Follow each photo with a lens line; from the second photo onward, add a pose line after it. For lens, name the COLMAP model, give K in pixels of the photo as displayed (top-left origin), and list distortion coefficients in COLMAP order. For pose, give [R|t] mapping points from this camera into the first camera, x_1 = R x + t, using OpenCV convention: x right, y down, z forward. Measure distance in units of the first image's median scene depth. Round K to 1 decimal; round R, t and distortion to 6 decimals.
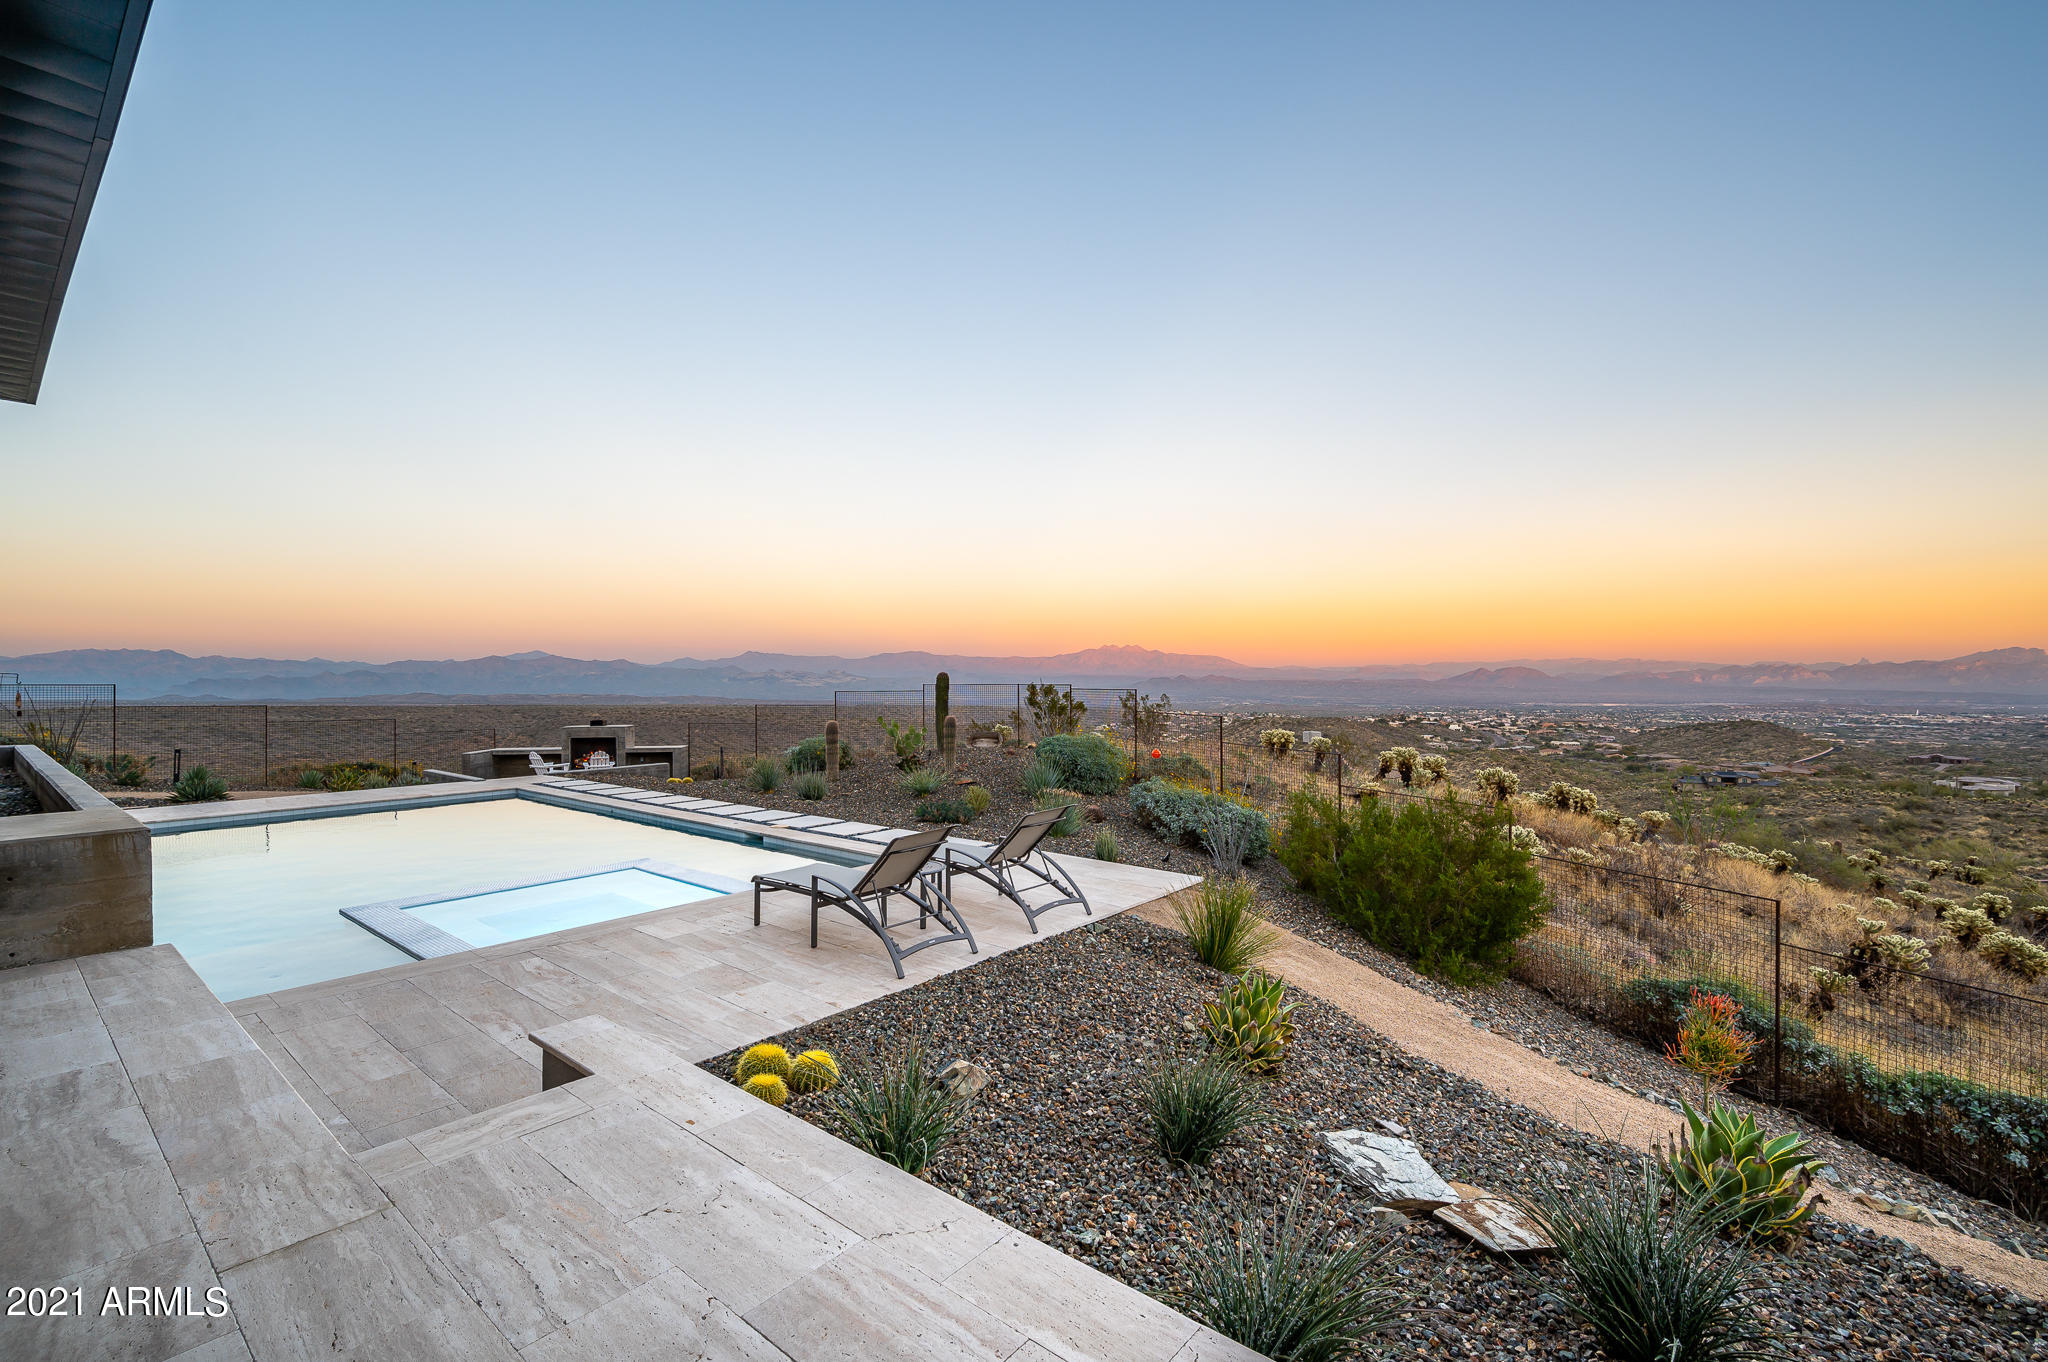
lens RADIAL K [[890.7, 0, 1022.0], [0, 890.7, 684.2], [0, 0, 1]] dist [0.002726, -0.000237]
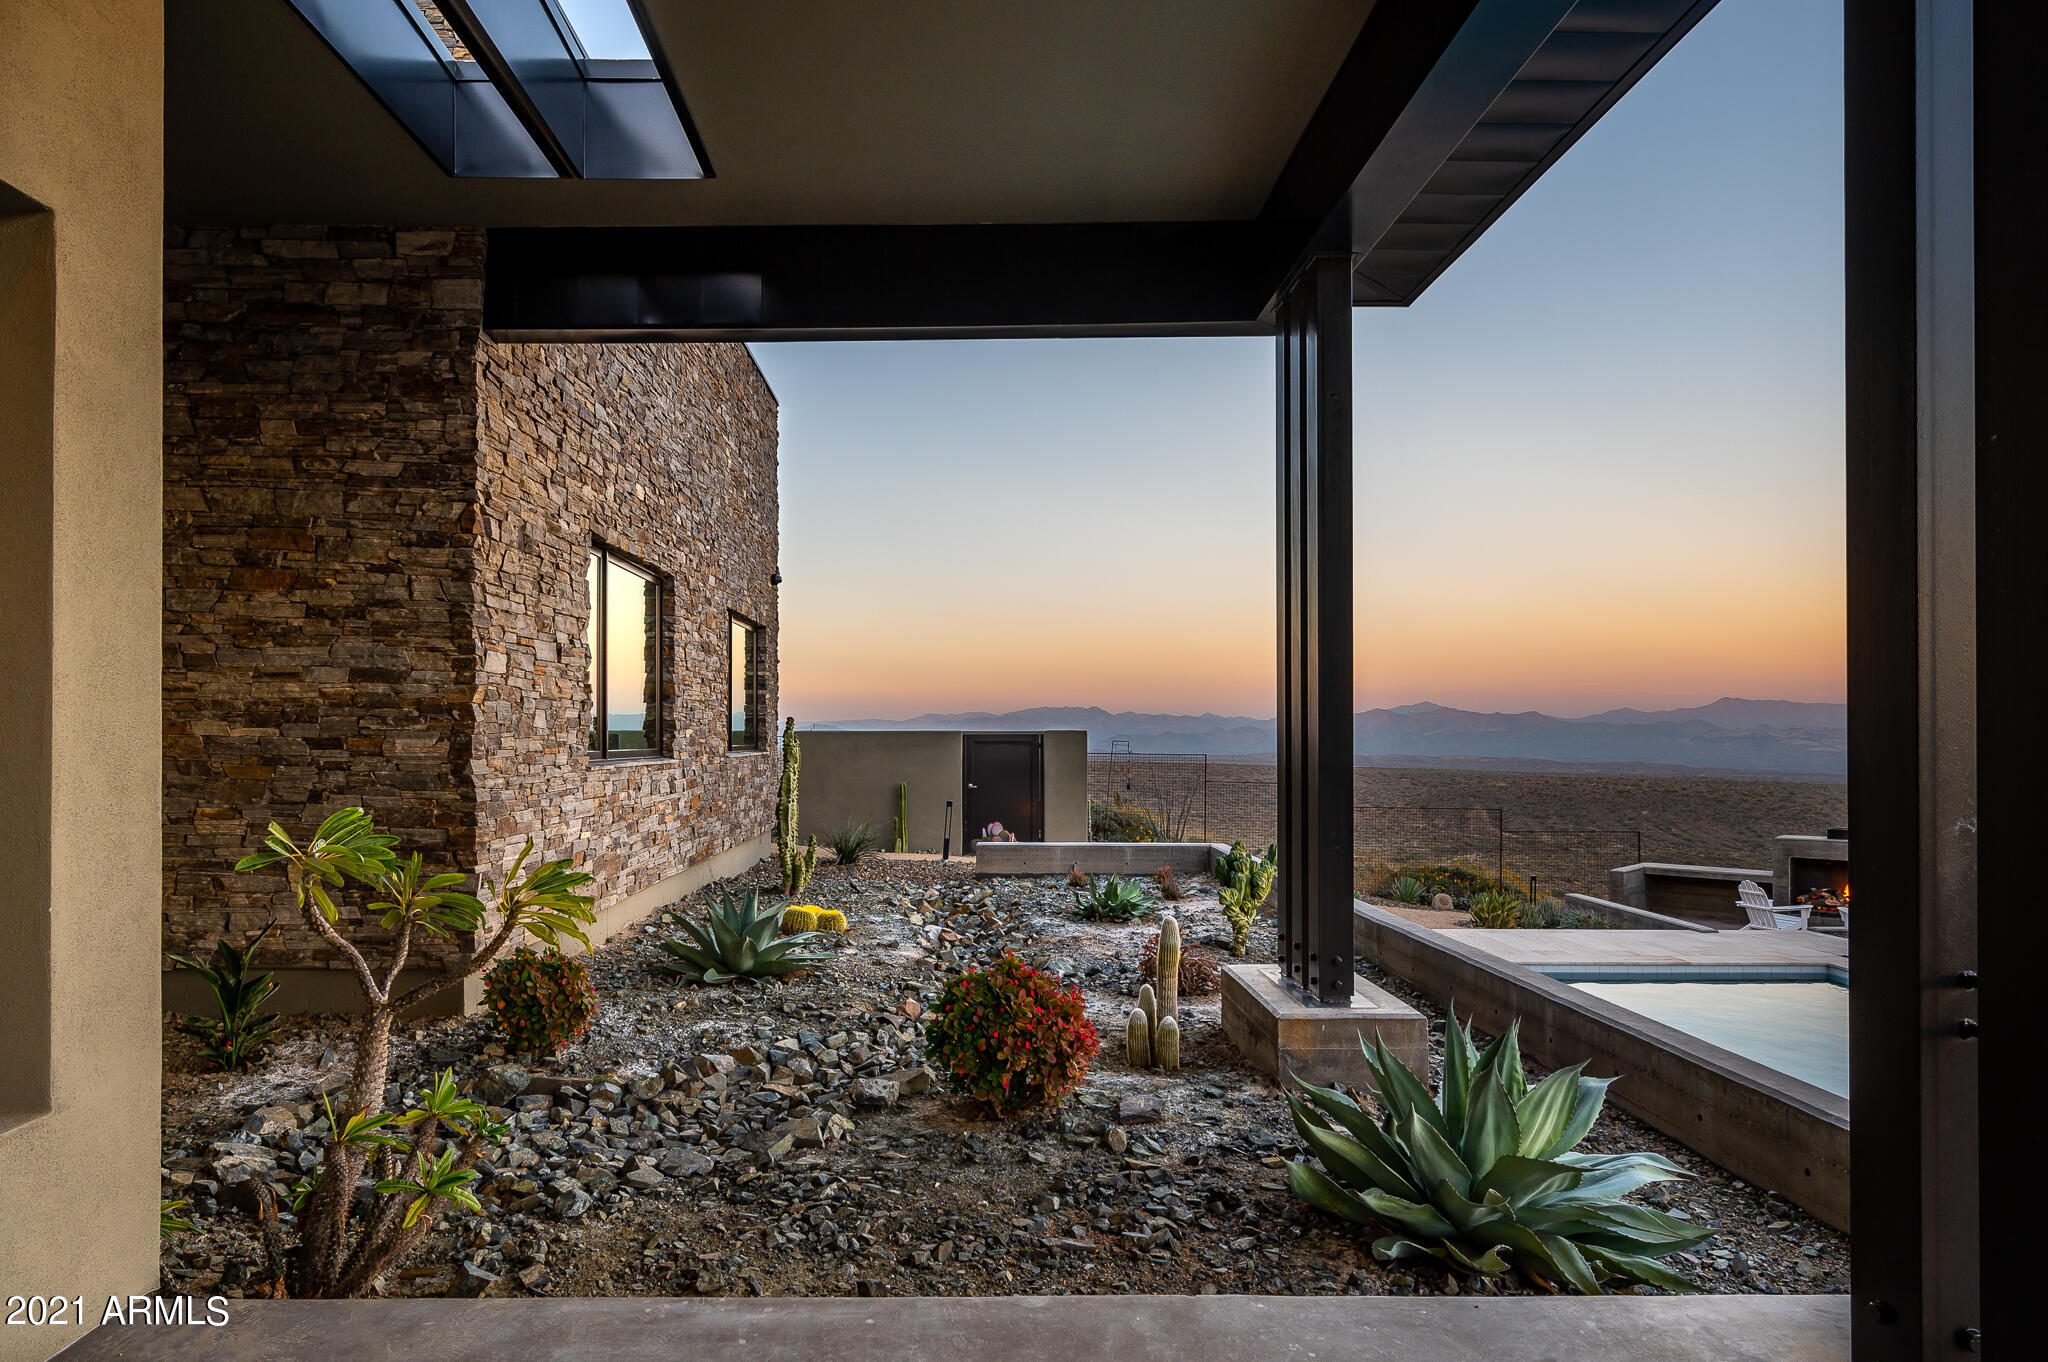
lens RADIAL K [[1154.9, 0, 945.0], [0, 1154.9, 721.8], [0, 0, 1]] dist [-0.007529, -0.001098]
pose [[0.628150, -0.002790, -0.778087, -0.304352], [-0.012105, 0.999838, -0.013357, -0.011359], [0.777998, 0.017809, 0.628014, 0.124842]]
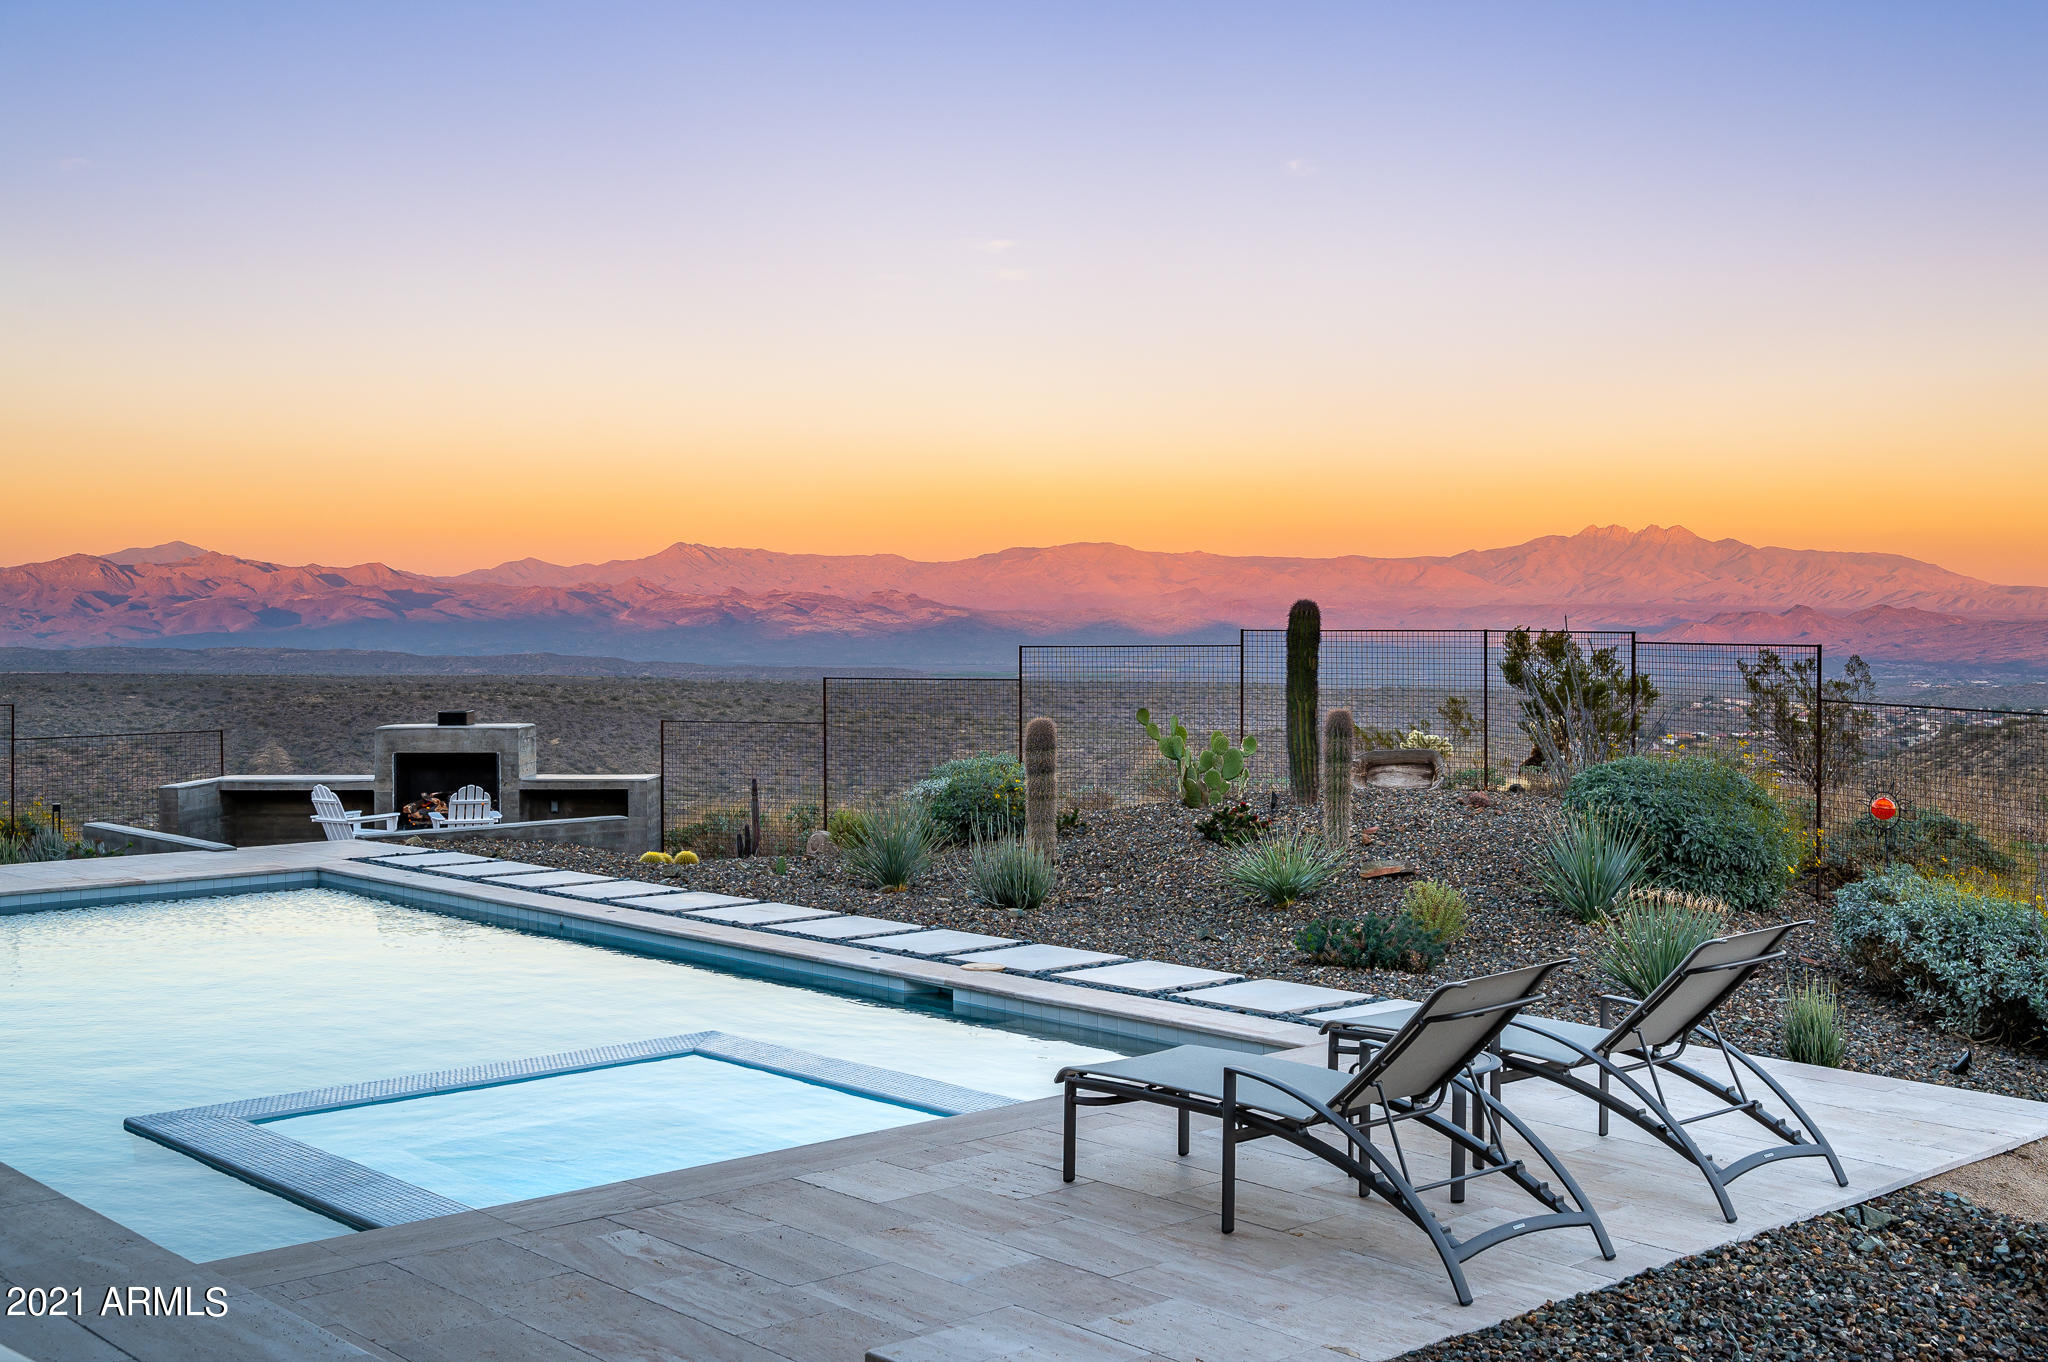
lens RADIAL K [[2310.2, 0, 1072.1], [0, 2310.2, 660.3], [0, 0, 1]] dist [-0.002136, 0.000000]
pose [[0.991799, 0.005702, -0.127684, -0.056320], [-0.003891, 0.999888, 0.014429, -0.000604], [0.127752, -0.013814, 0.991710, -0.044501]]
